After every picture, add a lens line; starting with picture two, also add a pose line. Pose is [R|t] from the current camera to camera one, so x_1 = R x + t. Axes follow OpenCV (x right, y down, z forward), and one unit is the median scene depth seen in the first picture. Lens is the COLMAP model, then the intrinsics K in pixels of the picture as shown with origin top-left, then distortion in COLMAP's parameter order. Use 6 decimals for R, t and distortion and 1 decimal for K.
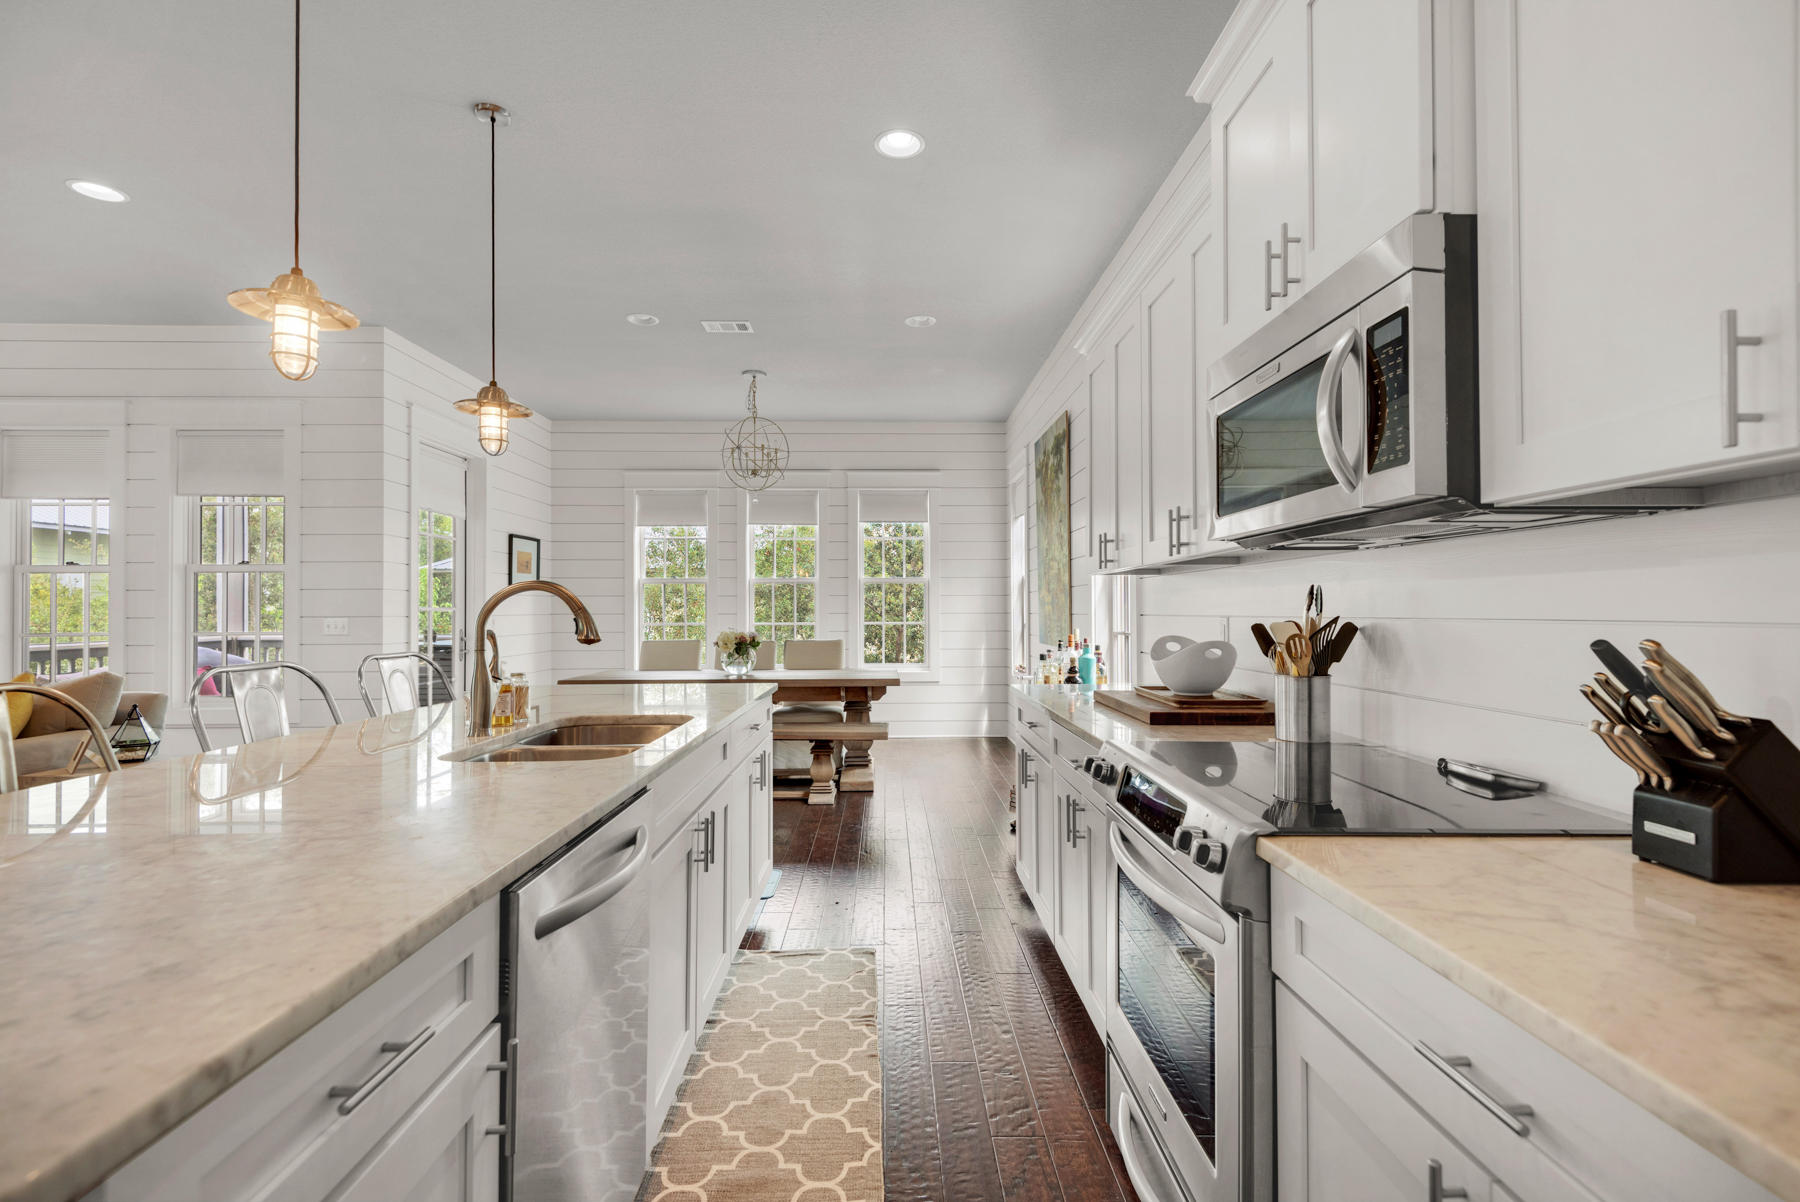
lens RADIAL K [[813.4, 0, 907.0], [0, 813.4, 600.7], [0, 0, 1]] dist [0.021556, -0.010561]
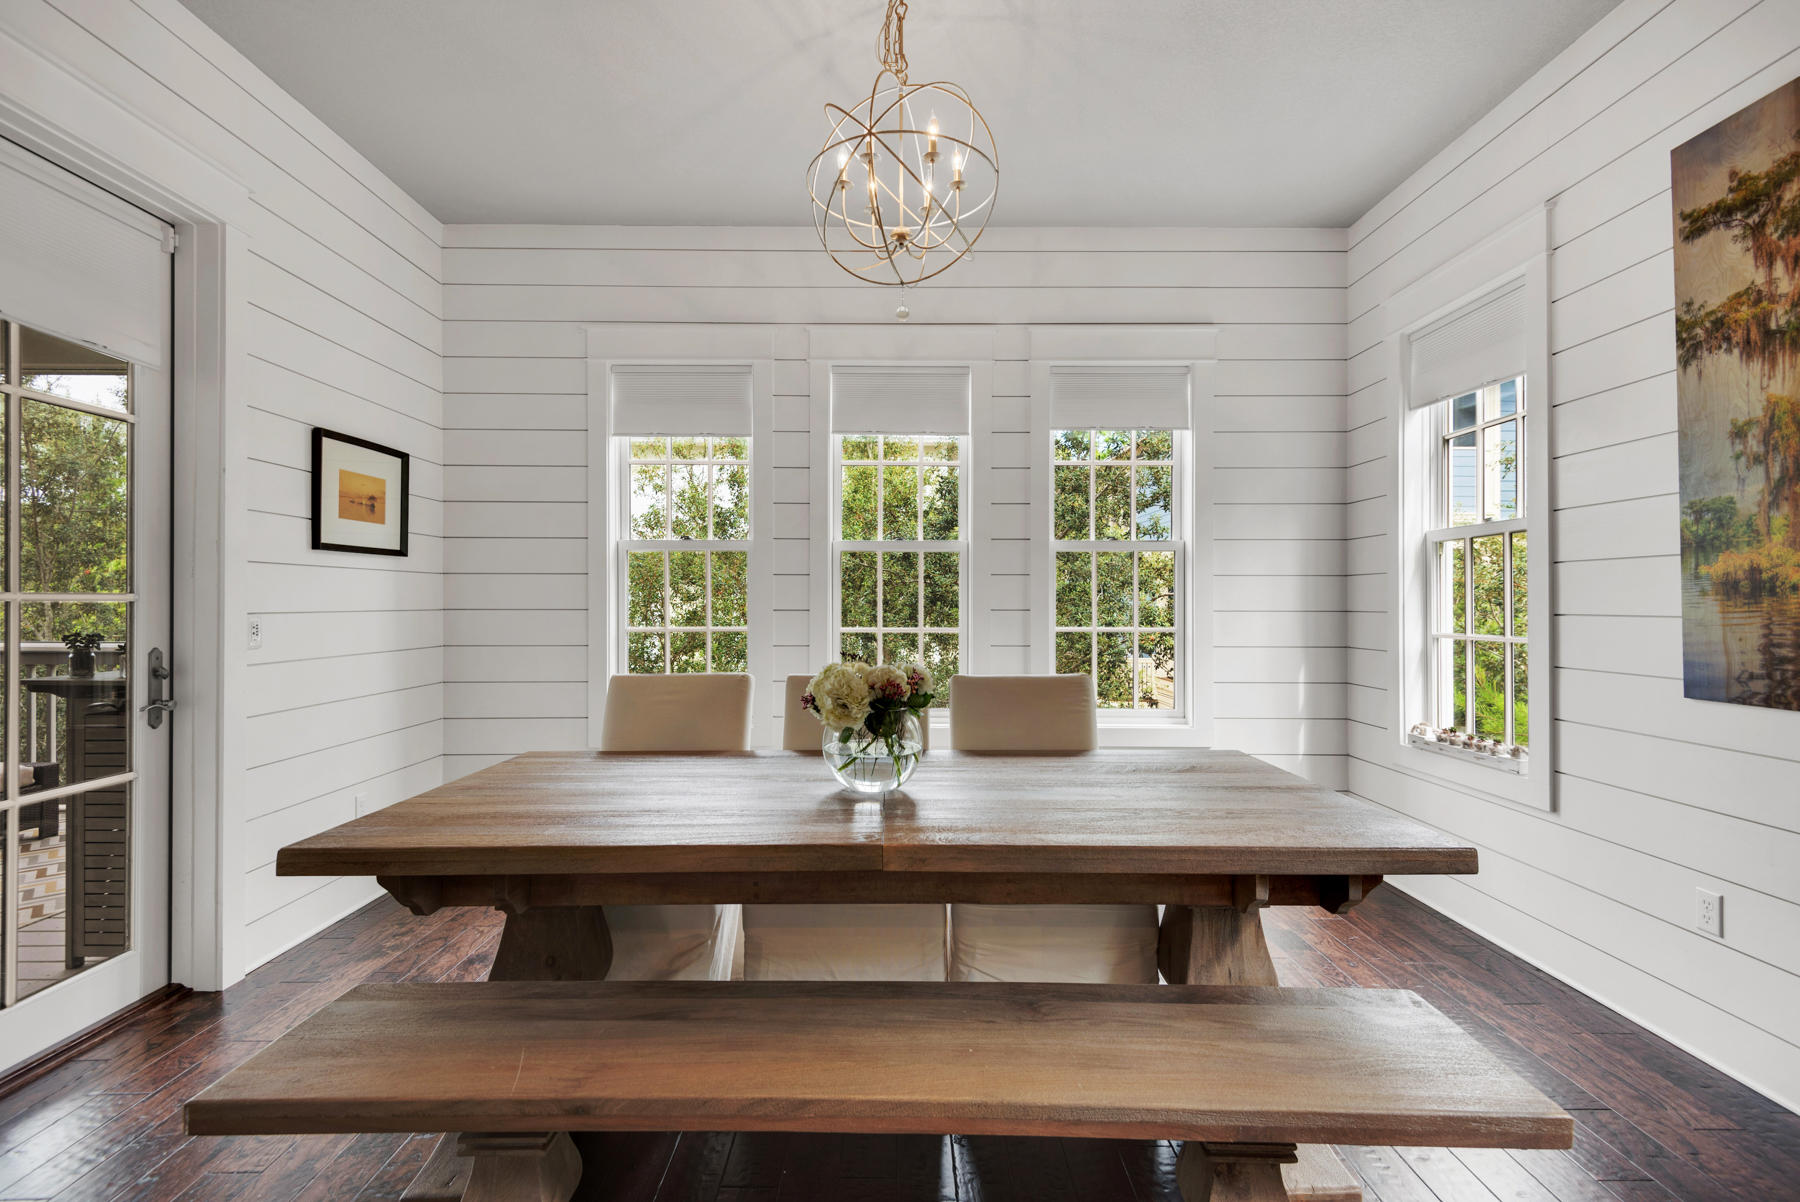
lens RADIAL K [[813.4, 0, 907.0], [0, 813.4, 600.7], [0, 0, 1]] dist [0.021556, -0.010561]
pose [[0.999930, 0.005084, -0.010650, -0.215446], [-0.004976, 0.999937, 0.010077, 0.007577], [0.010701, -0.010024, 0.999893, 0.747992]]
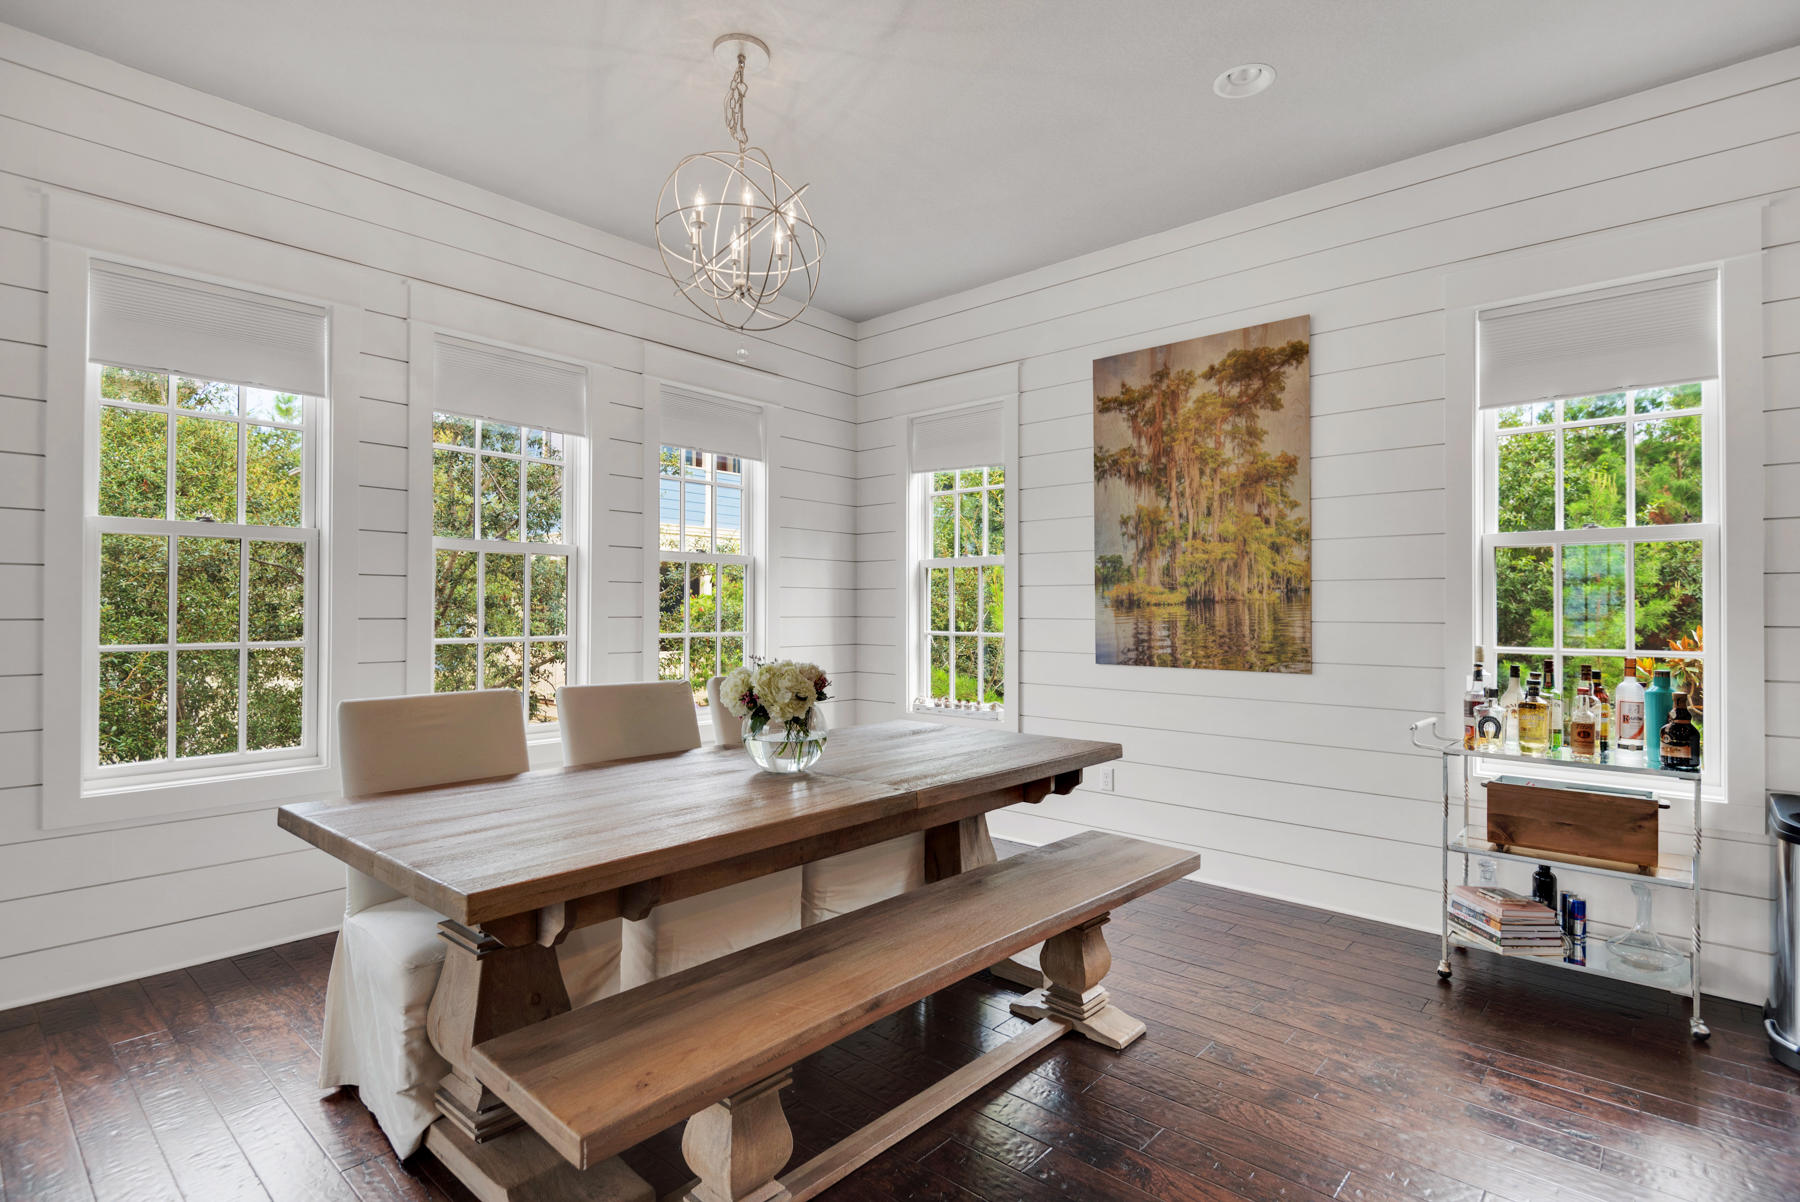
lens RADIAL K [[872.0, 0, 905.1], [0, 872.0, 600.5], [0, 0, 1]] dist [0.028013, -0.000878]
pose [[0.679189, 0.012271, 0.733861, -0.551119], [-0.014795, 0.999886, -0.003027, 0.005753], [-0.733814, -0.008801, 0.679293, 0.752983]]
